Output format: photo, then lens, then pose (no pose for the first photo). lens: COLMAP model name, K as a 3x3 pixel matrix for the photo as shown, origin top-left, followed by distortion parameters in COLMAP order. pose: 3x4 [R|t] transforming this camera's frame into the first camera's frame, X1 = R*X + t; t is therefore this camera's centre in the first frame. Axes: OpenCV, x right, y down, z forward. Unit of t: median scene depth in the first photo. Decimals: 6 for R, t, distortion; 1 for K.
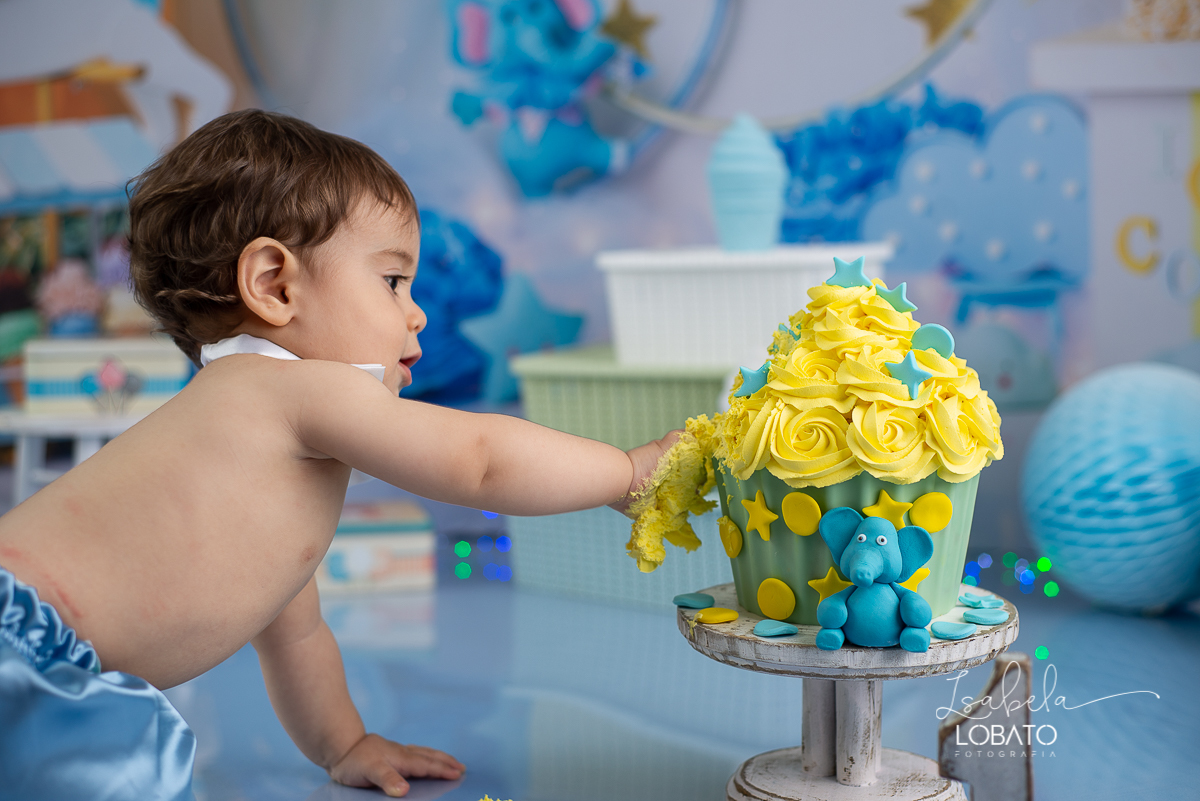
lens RADIAL K [[1841.5, 0, 590.2], [0, 1841.5, 379.5], [0, 0, 1]] dist [-0.020155, 0.000000]
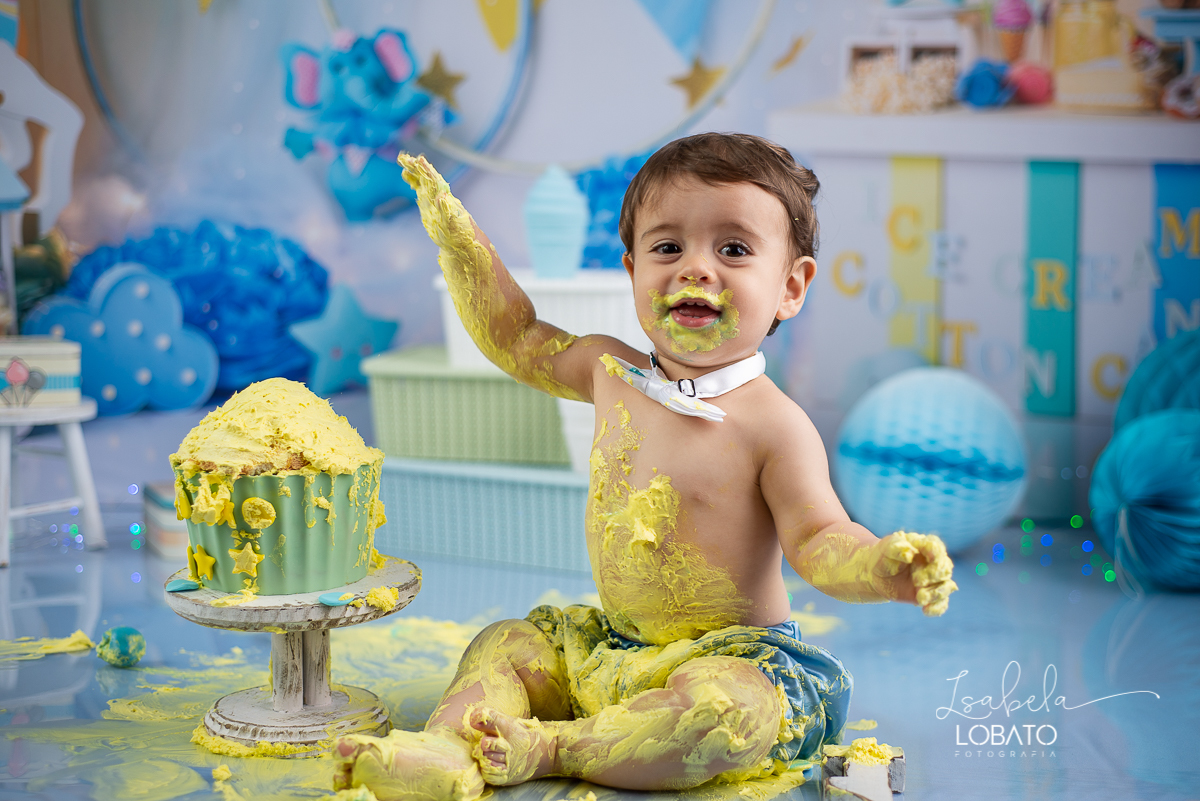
lens RADIAL K [[1841.5, 0, 615.1], [0, 1841.5, 393.8], [0, 0, 1]] dist [-0.020155, 0.000000]
pose [[0.977179, 0.005662, 0.212341, -0.124945], [-0.009879, 0.999774, 0.018802, -0.012739], [-0.212187, -0.020471, 0.977015, -0.201470]]
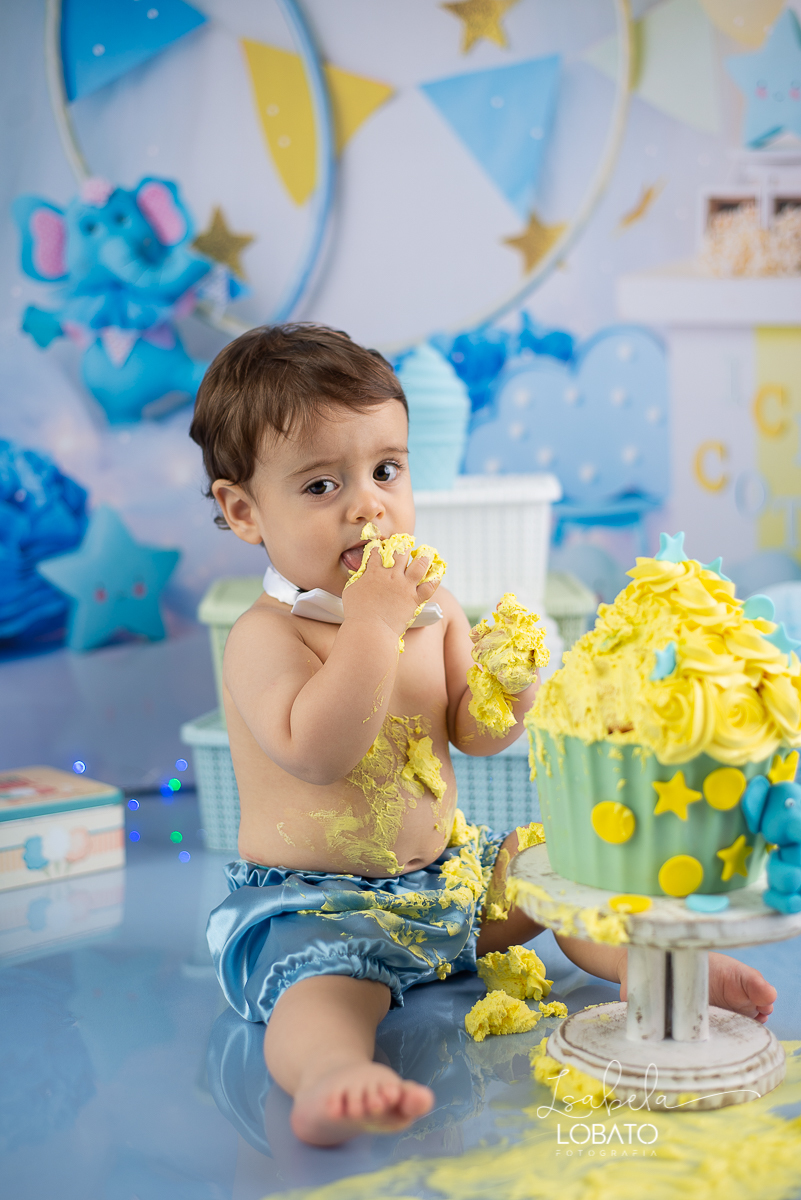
lens RADIAL K [[1841.5, 0, 408.2], [0, 1841.5, 590.2], [0, 0, 1]] dist [-0.020155, 0.000000]
pose [[0.891293, -0.050453, 0.450612, -0.338841], [0.041843, 0.998702, 0.029057, -0.039177], [-0.451493, -0.007043, 0.892247, 0.119338]]
